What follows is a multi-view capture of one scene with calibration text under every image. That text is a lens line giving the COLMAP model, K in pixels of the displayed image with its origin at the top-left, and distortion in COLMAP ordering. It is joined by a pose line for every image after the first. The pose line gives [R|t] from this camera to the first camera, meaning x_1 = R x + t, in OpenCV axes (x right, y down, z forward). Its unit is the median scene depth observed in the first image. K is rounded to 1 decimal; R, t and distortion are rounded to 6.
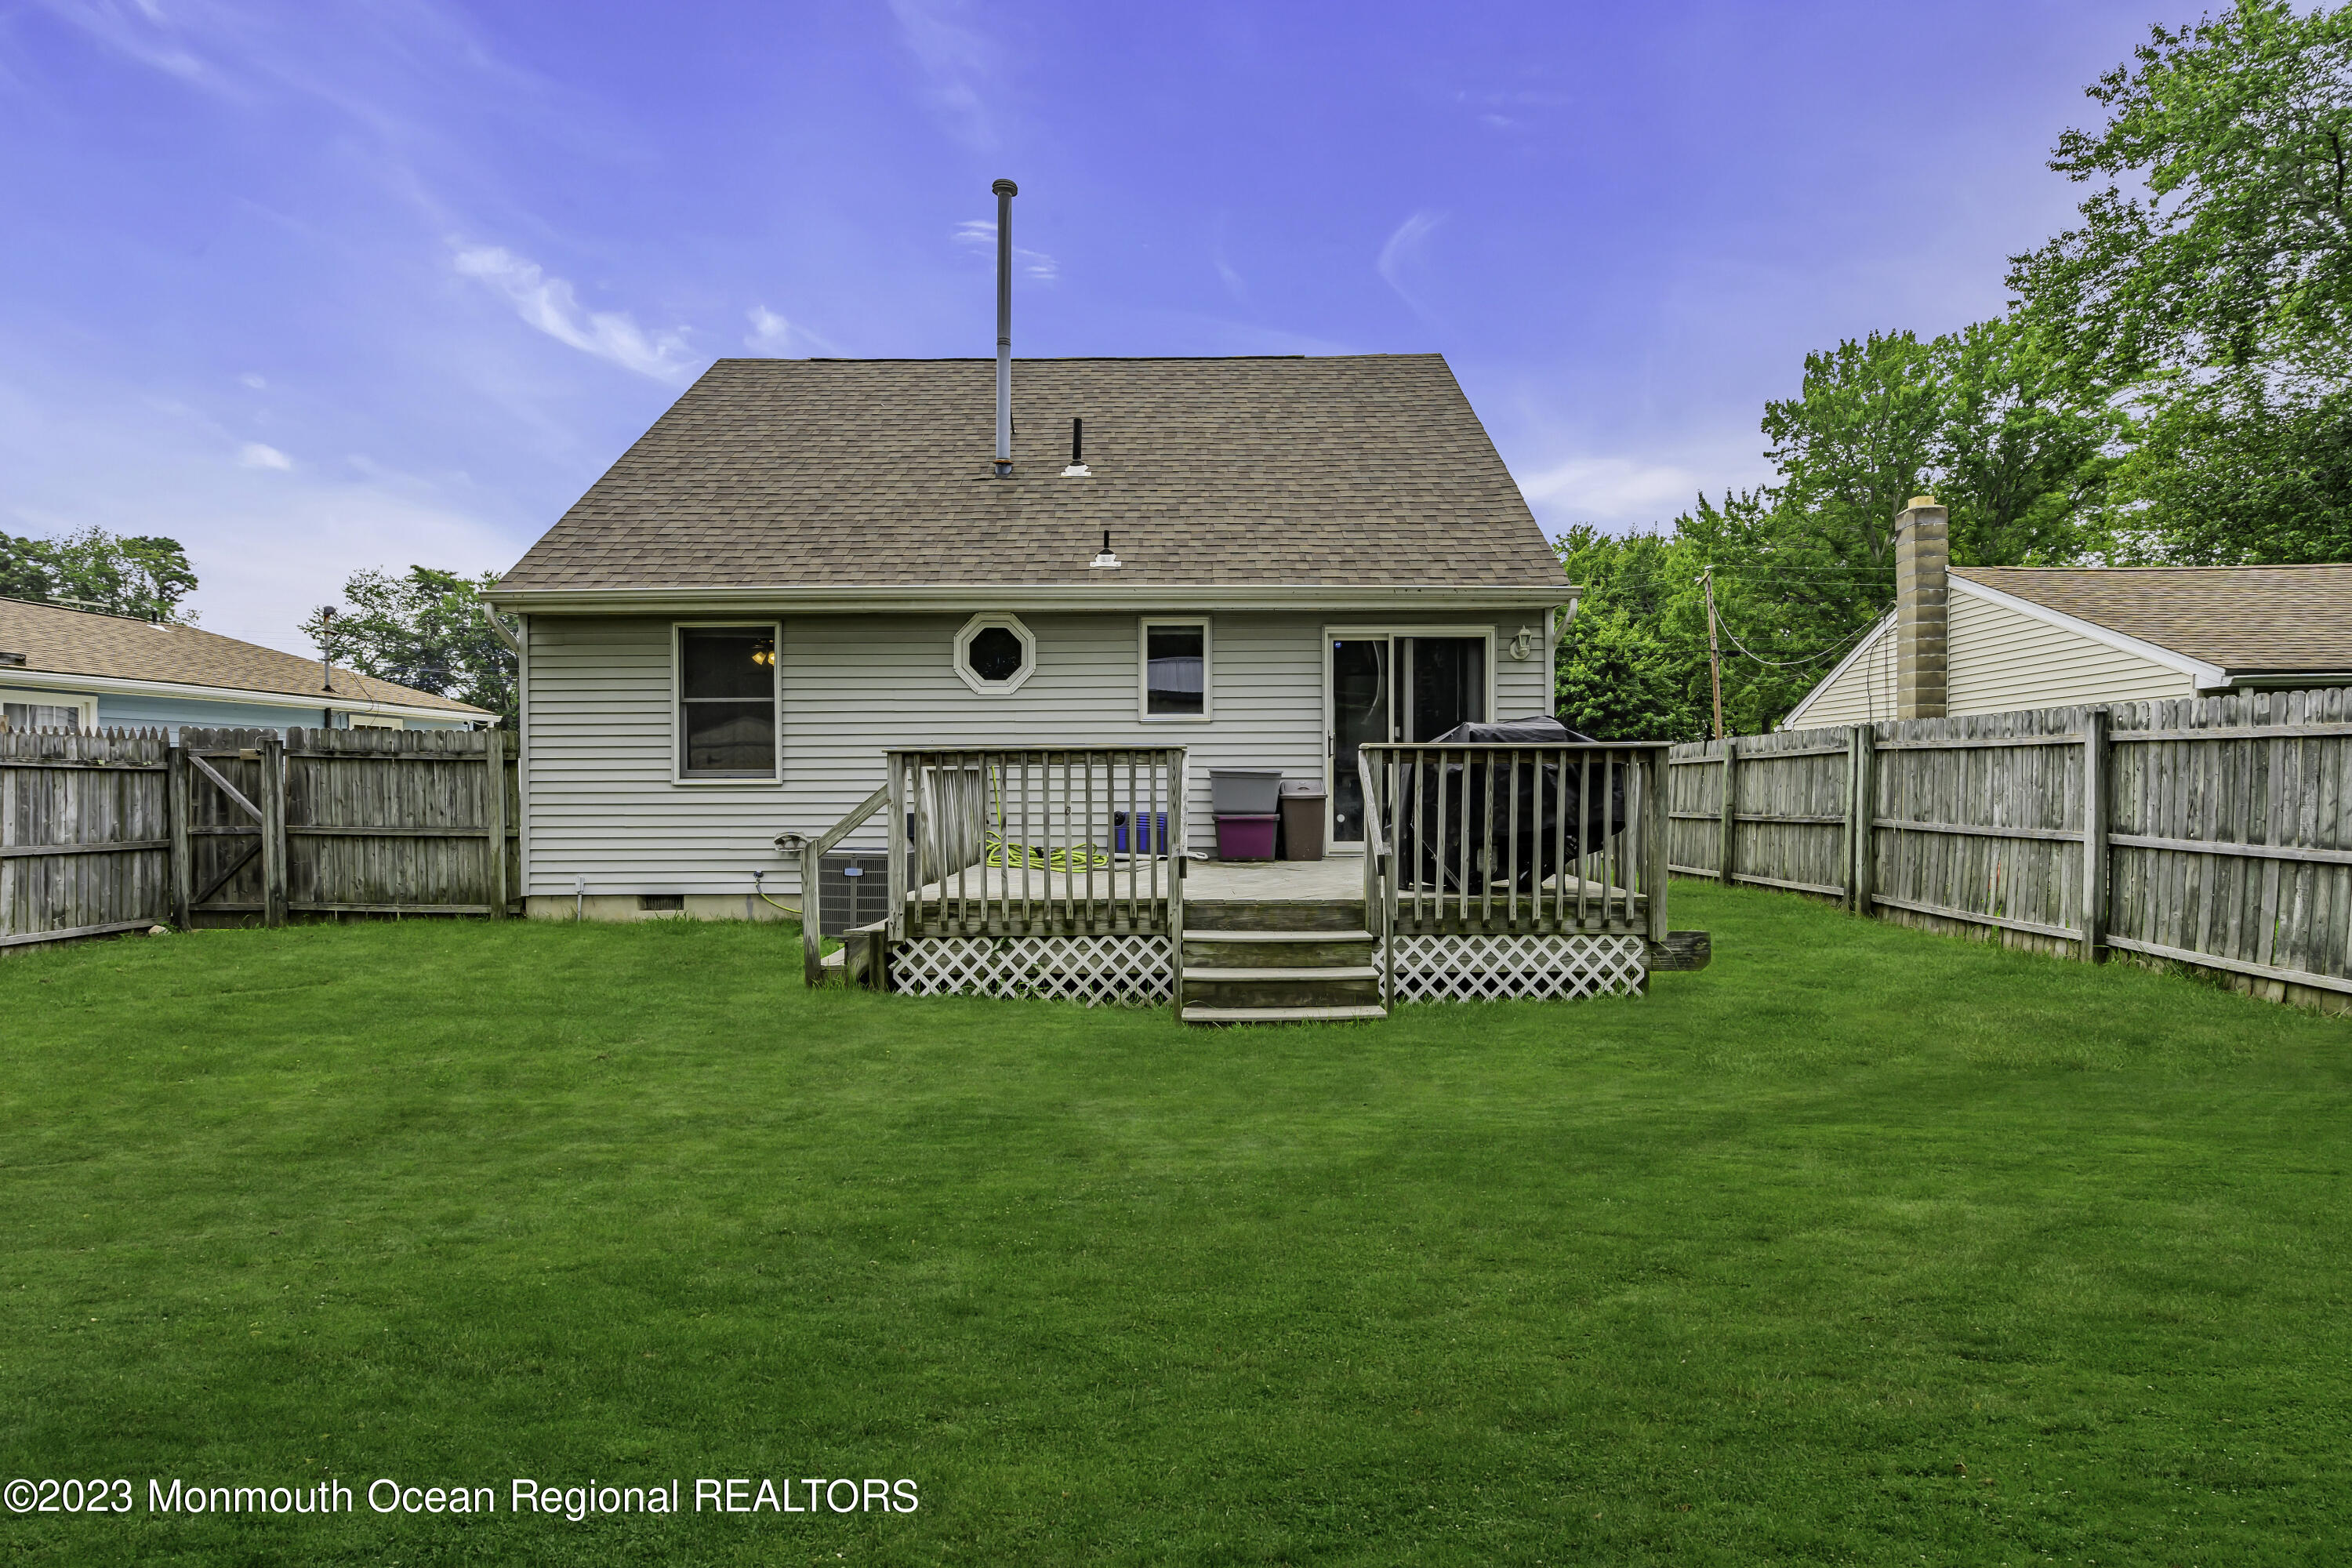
lens RADIAL K [[1082.4, 0, 1179.7], [0, 1082.4, 791.9], [0, 0, 1]] dist [-0.001617, 0.000109]
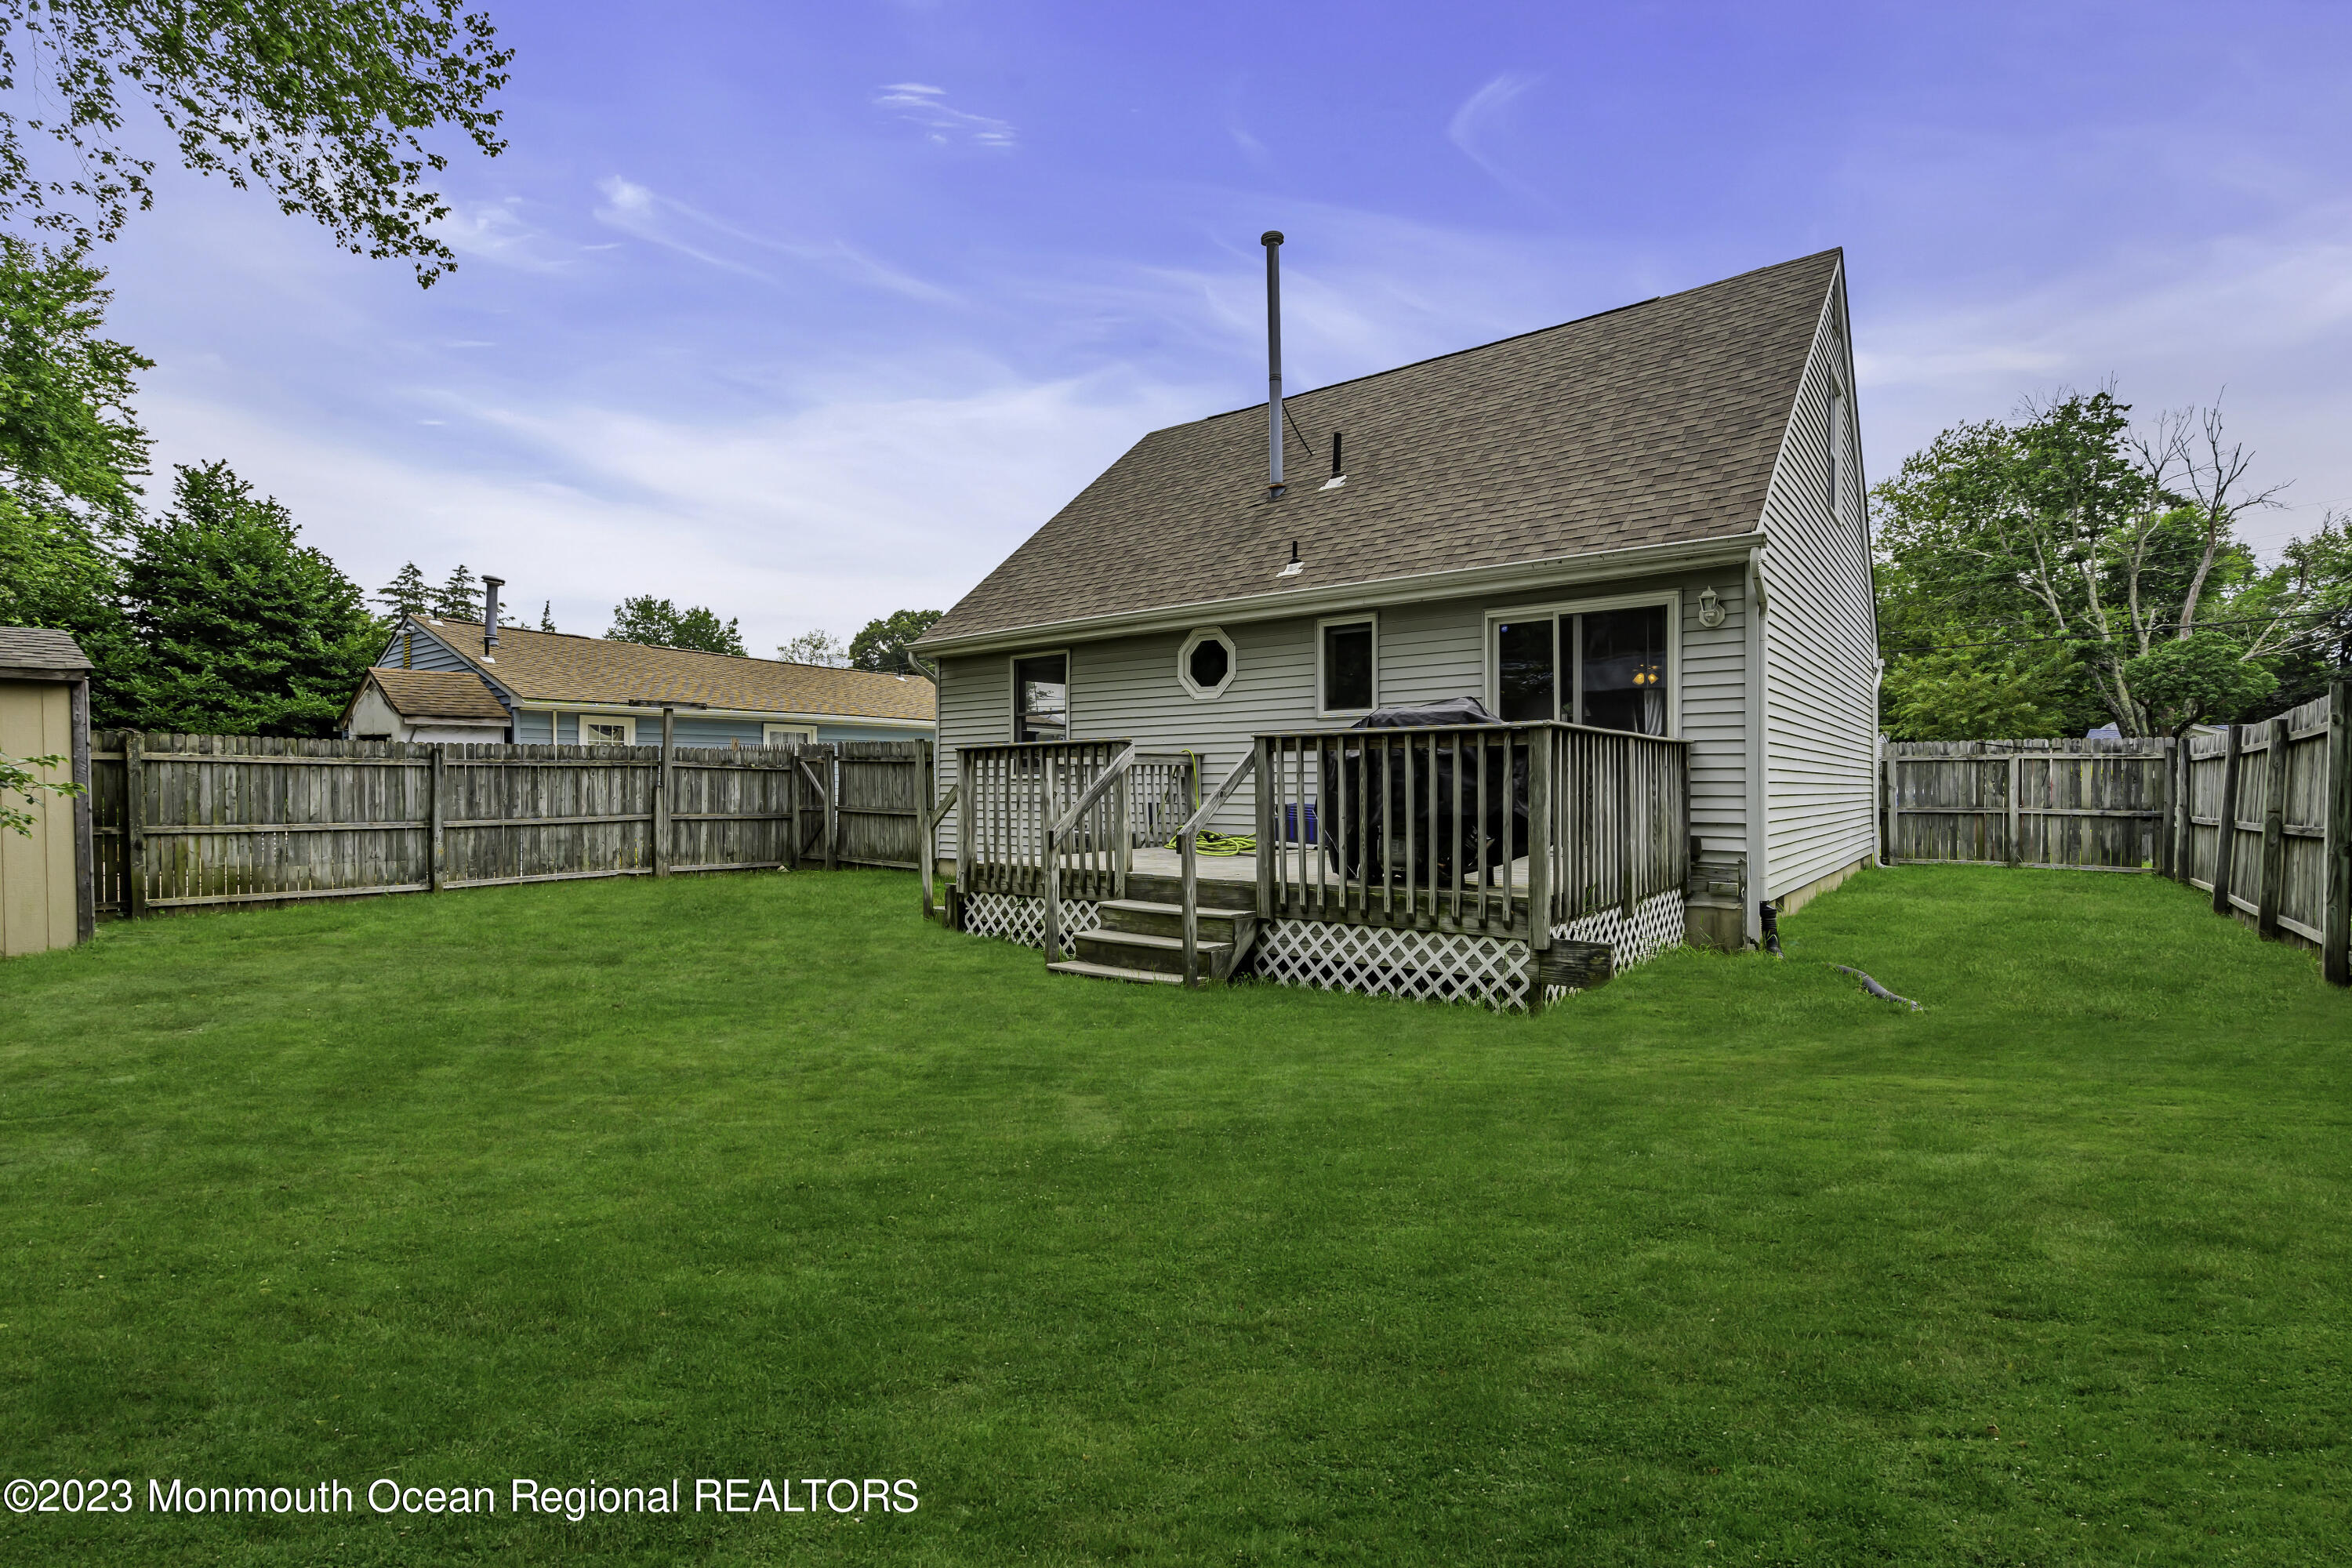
lens RADIAL K [[1082.4, 0, 1170.0], [0, 1082.4, 787.7], [0, 0, 1]] dist [-0.001617, 0.000109]
pose [[0.782948, 0.003618, -0.622076, 0.560507], [-0.010511, 0.999917, -0.007414, 0.013131], [0.621998, 0.012344, 0.782922, 0.097169]]
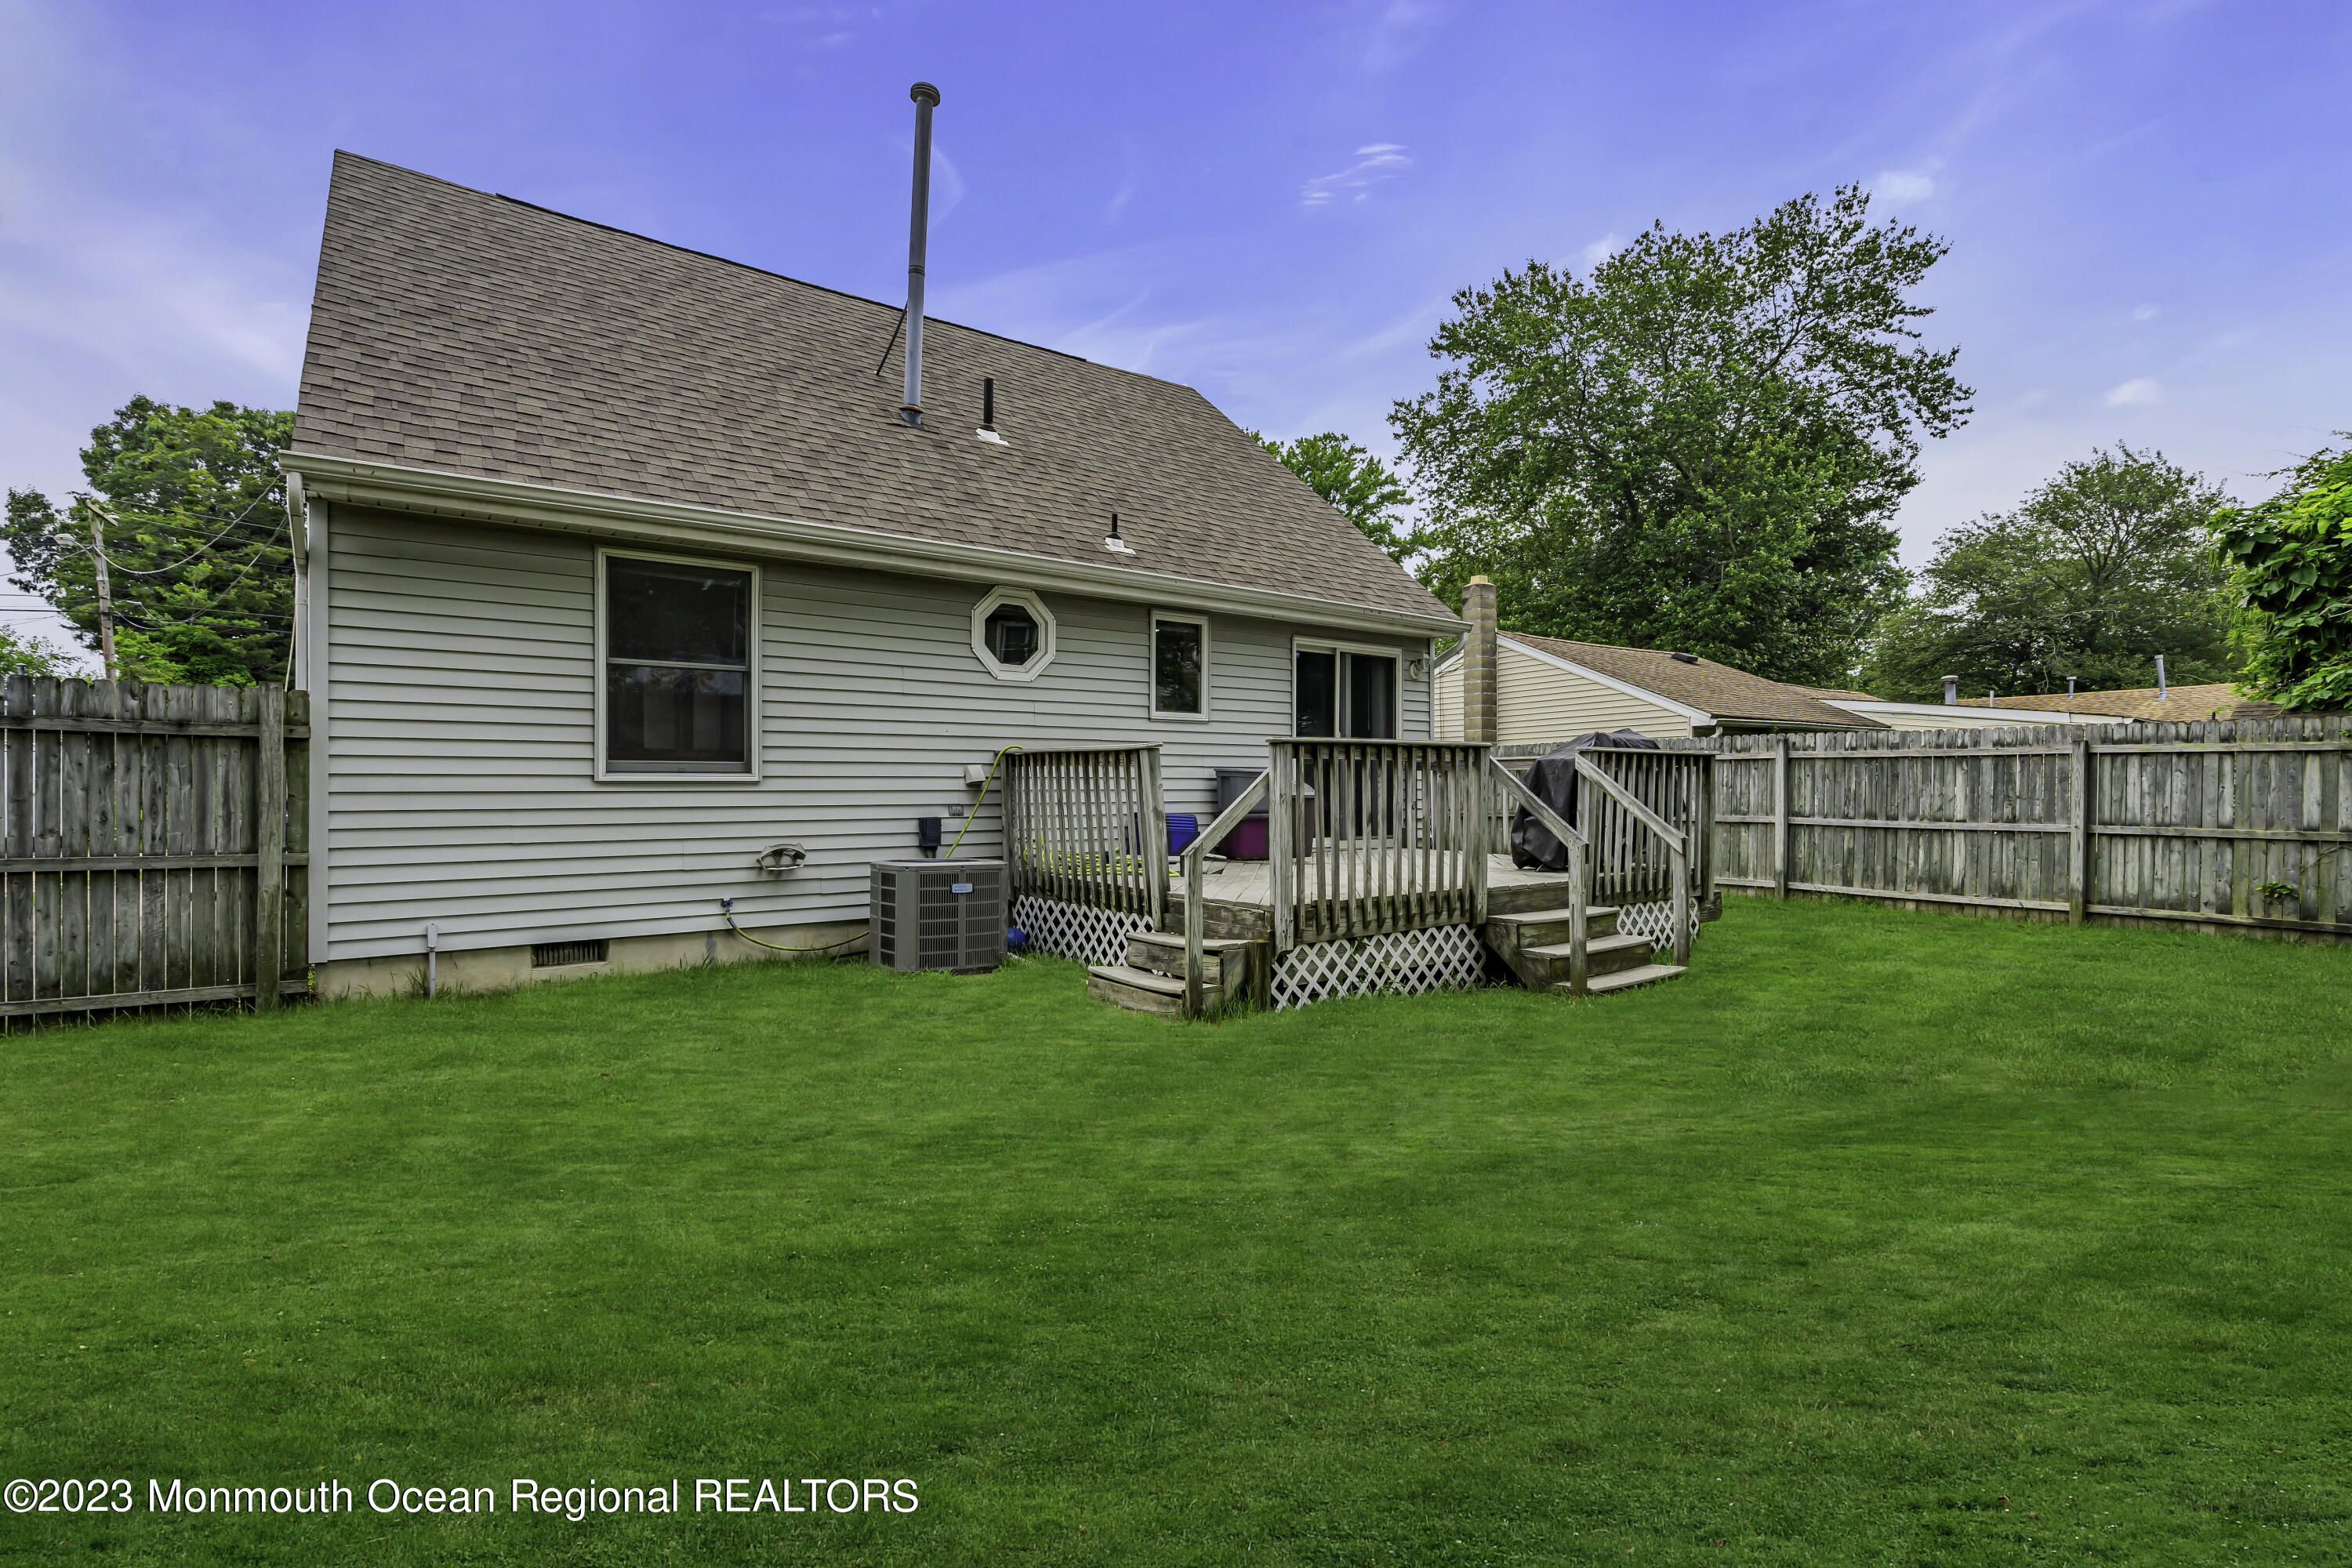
lens RADIAL K [[1082.4, 0, 1187.4], [0, 1082.4, 780.5], [0, 0, 1]] dist [-0.001617, 0.000109]
pose [[0.791635, 0.007398, 0.610949, -0.658222], [0.005351, 0.999804, -0.019039, 0.009261], [-0.610971, 0.018341, 0.791441, 0.247483]]
